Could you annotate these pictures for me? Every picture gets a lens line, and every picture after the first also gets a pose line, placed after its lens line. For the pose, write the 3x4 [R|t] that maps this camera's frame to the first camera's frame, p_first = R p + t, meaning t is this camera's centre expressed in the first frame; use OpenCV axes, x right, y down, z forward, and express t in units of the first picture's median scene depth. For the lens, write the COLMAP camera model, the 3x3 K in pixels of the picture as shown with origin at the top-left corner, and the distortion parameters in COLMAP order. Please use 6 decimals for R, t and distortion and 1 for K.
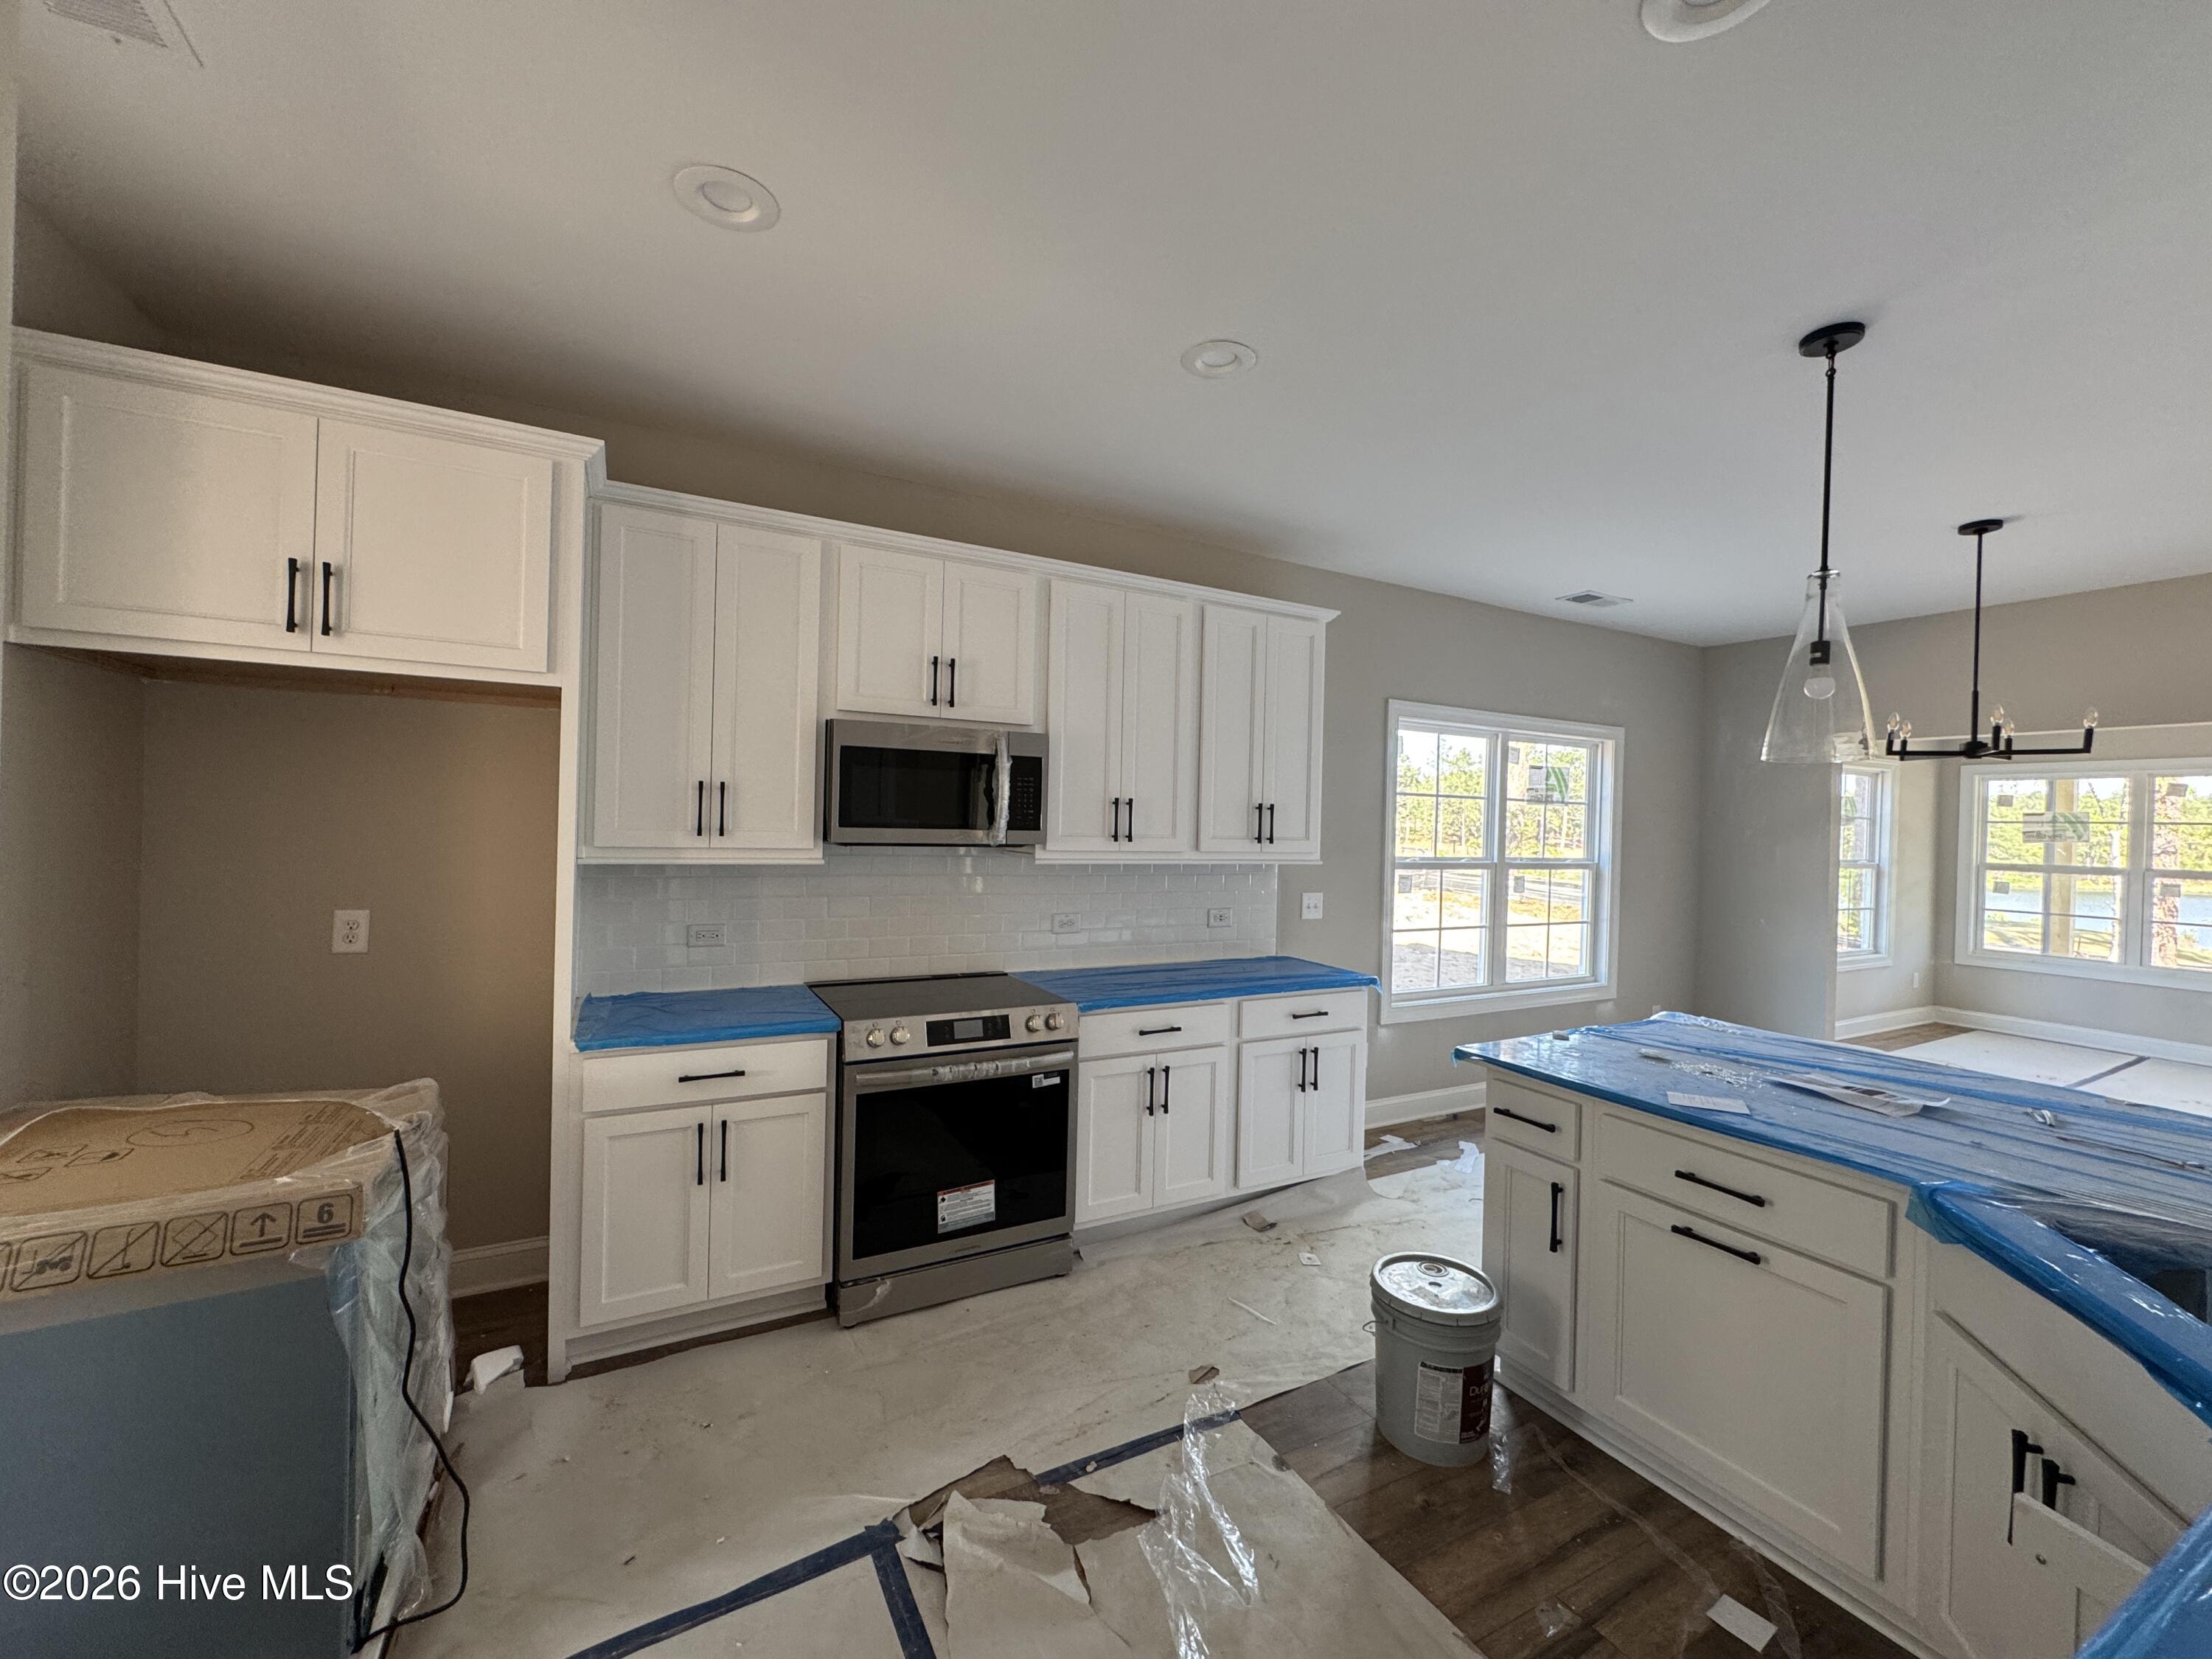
lens RADIAL K [[950.0, 0, 1108.6], [0, 950.0, 820.6], [0, 0, 1]] dist [0.017753, 0.001369]
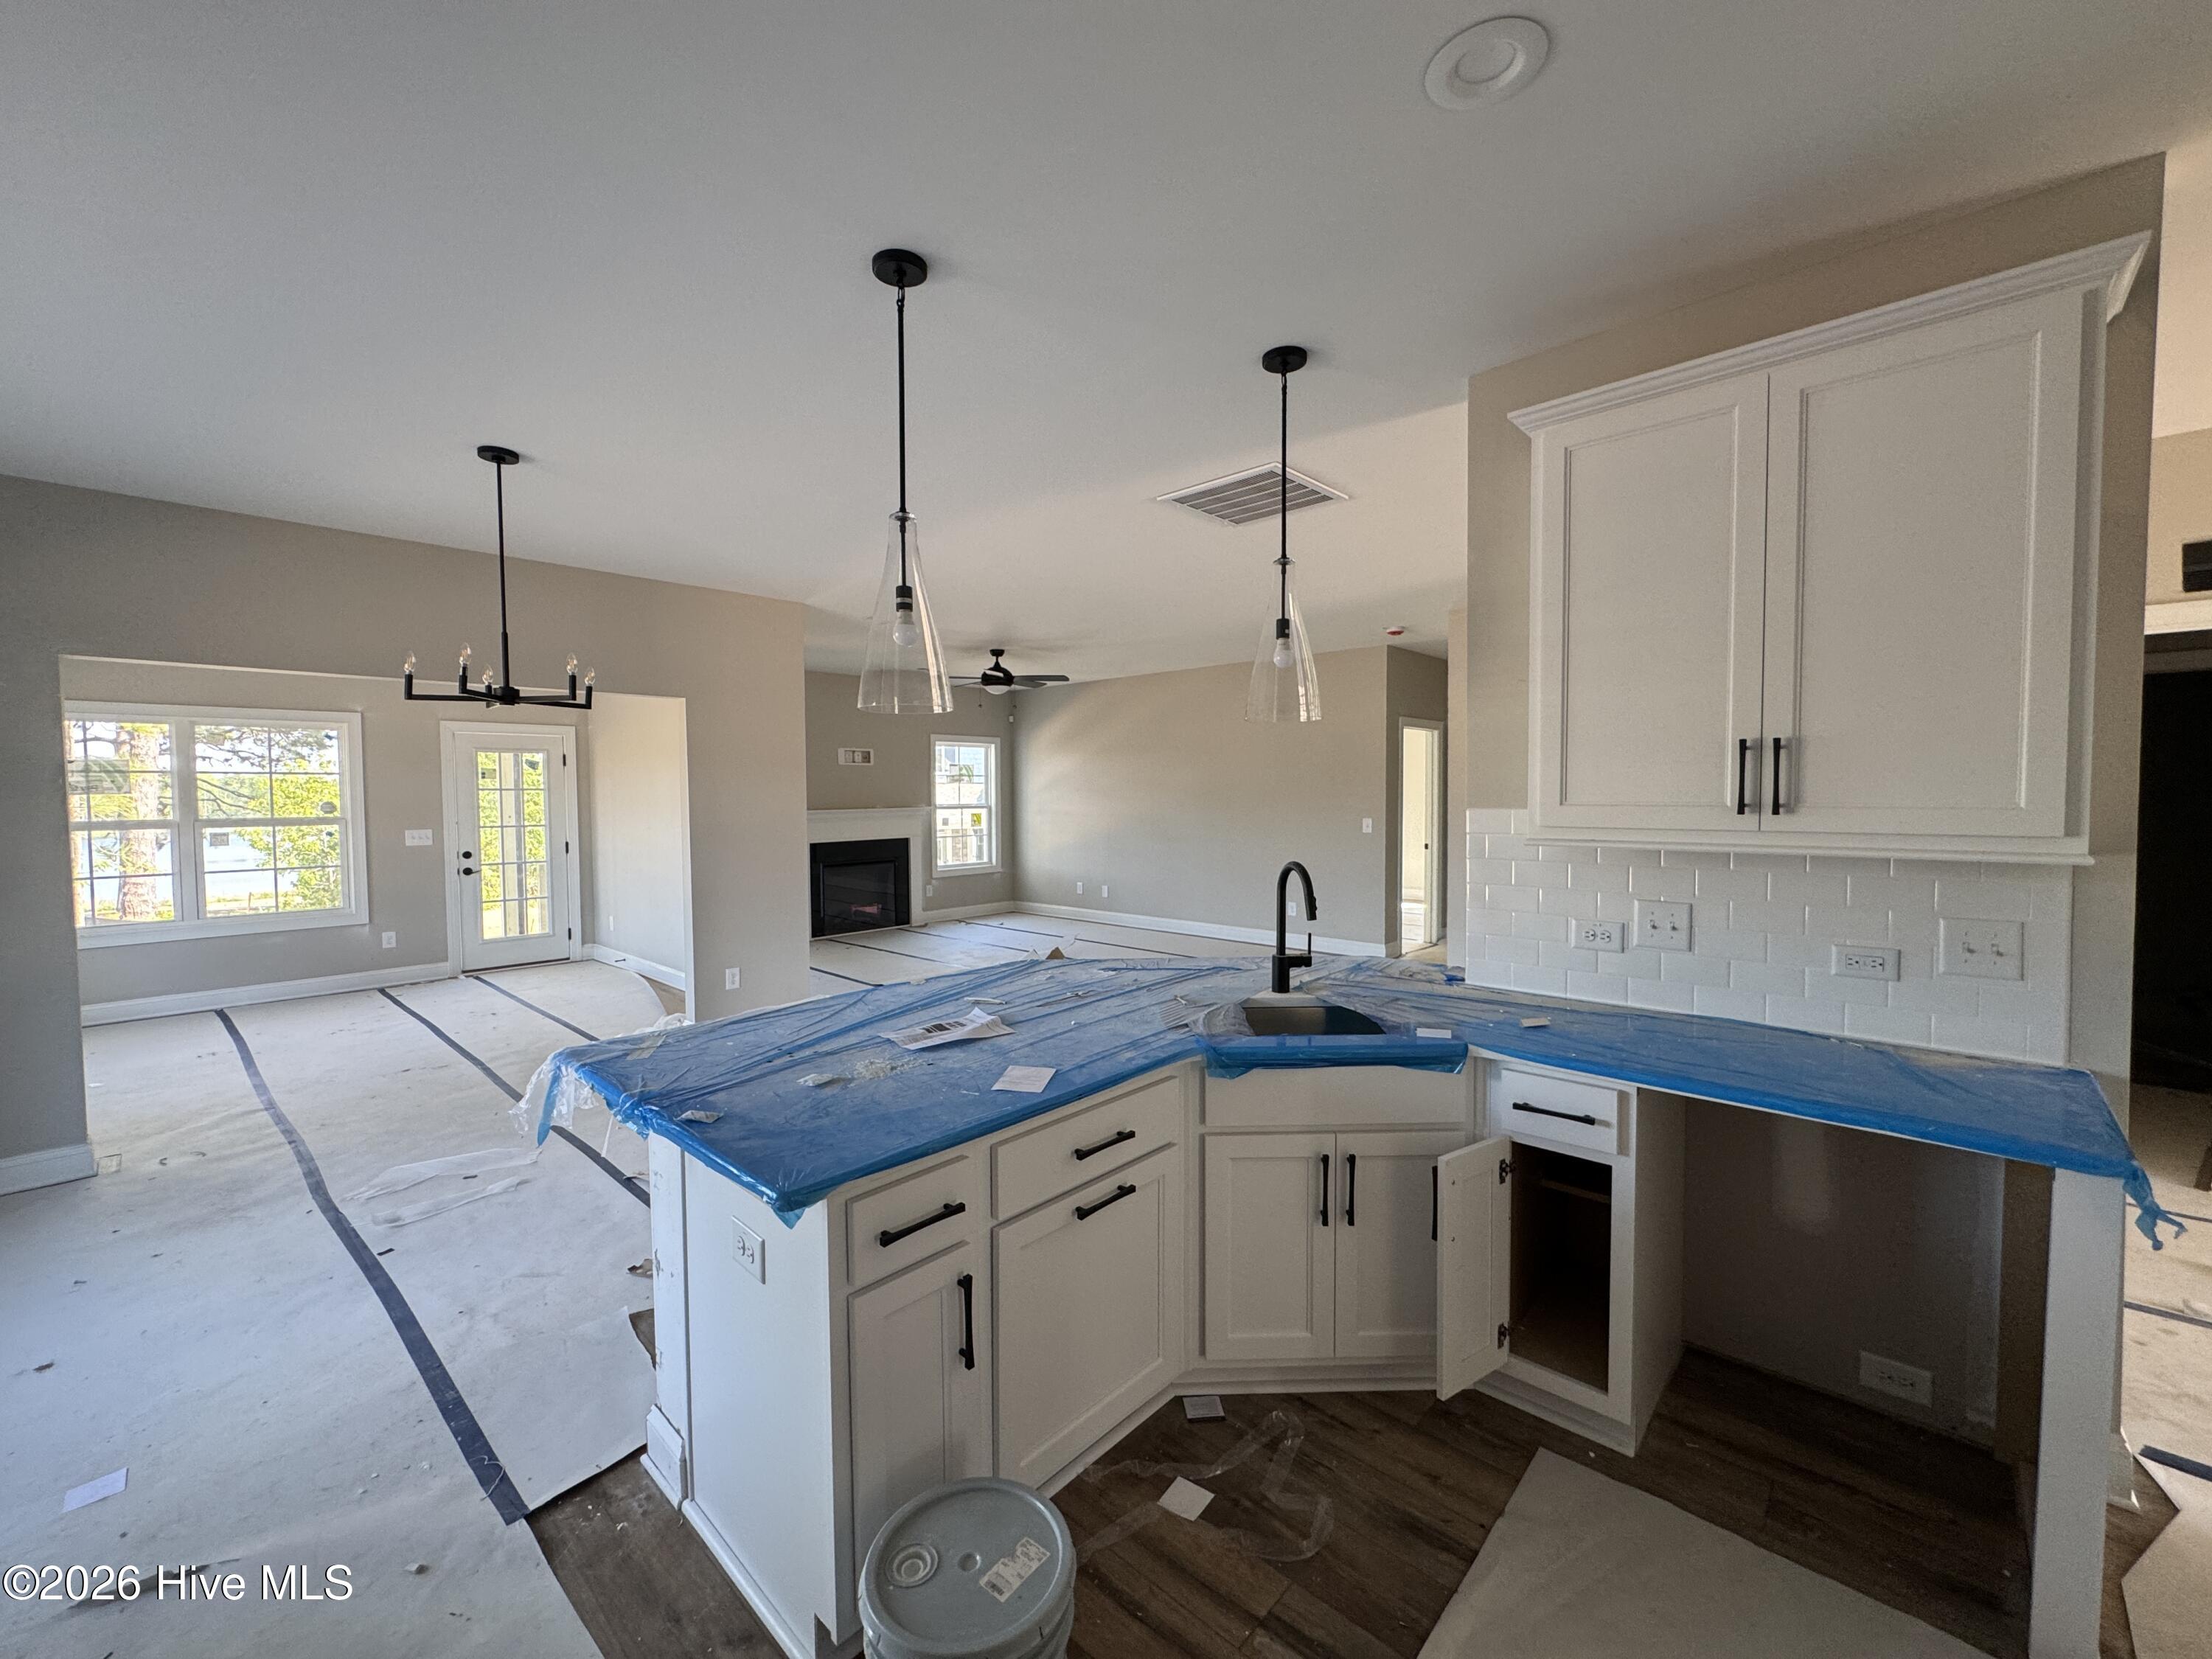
lens RADIAL K [[888.4, 0, 1125.3], [0, 888.4, 824.6], [0, 0, 1]] dist [-0.001772, 0.000665]
pose [[-0.306525, -0.066799, 0.949516, -0.068151], [0.004251, 0.997429, 0.071542, -0.003980], [-0.951853, 0.025966, -0.305453, 0.391869]]
